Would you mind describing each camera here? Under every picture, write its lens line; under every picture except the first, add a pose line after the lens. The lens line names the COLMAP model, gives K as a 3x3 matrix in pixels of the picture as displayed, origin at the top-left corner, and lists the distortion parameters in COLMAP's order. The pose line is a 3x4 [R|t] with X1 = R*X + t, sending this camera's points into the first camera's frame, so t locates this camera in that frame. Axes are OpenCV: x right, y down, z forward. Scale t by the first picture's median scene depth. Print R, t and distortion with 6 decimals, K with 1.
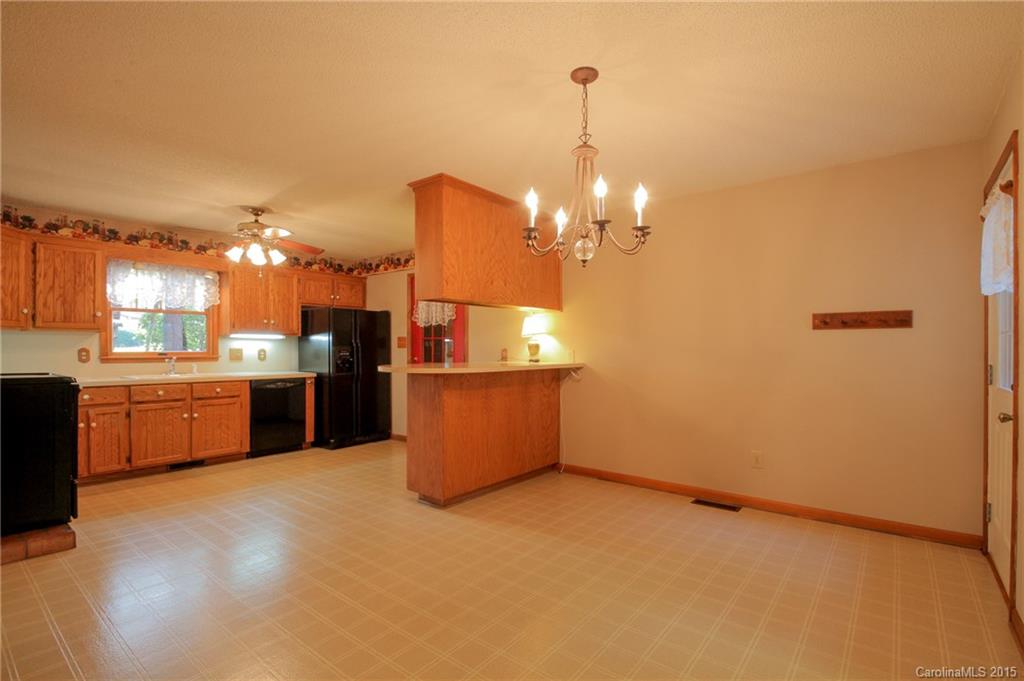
lens RADIAL K [[486.1, 0, 527.3], [0, 486.1, 350.8], [0, 0, 1]] dist [-0.004026, -0.006314]
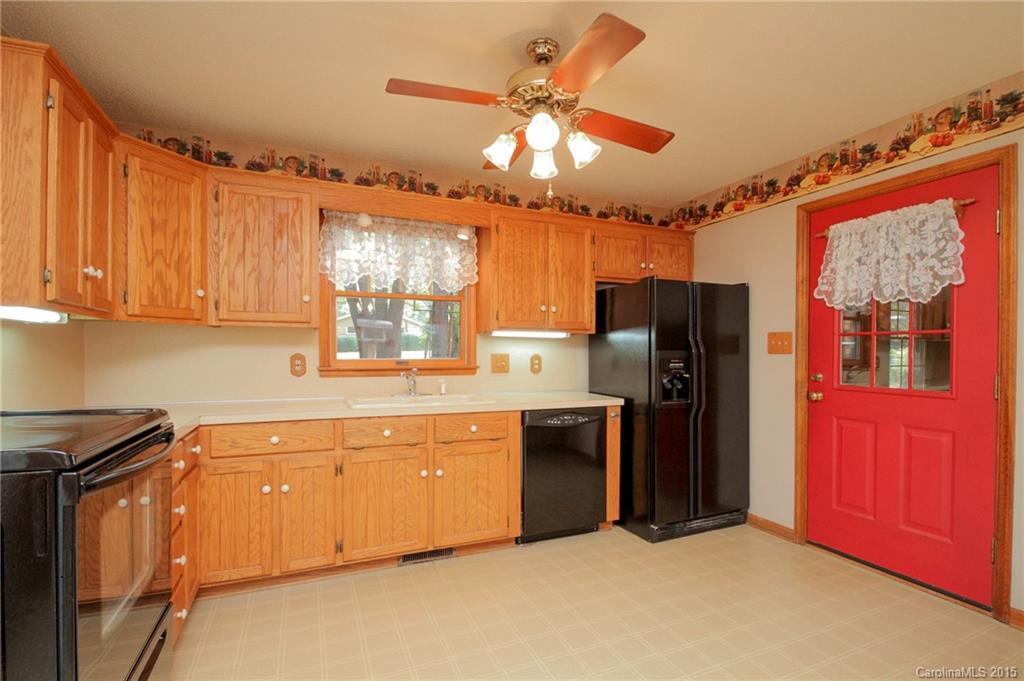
lens RADIAL K [[486.1, 0, 513.2], [0, 486.1, 352.6], [0, 0, 1]] dist [-0.004026, -0.006314]
pose [[0.872877, 0.003440, -0.487929, -0.280781], [-0.003726, 0.999993, 0.000385, -0.006835], [0.487927, 0.001482, 0.872883, 0.461512]]
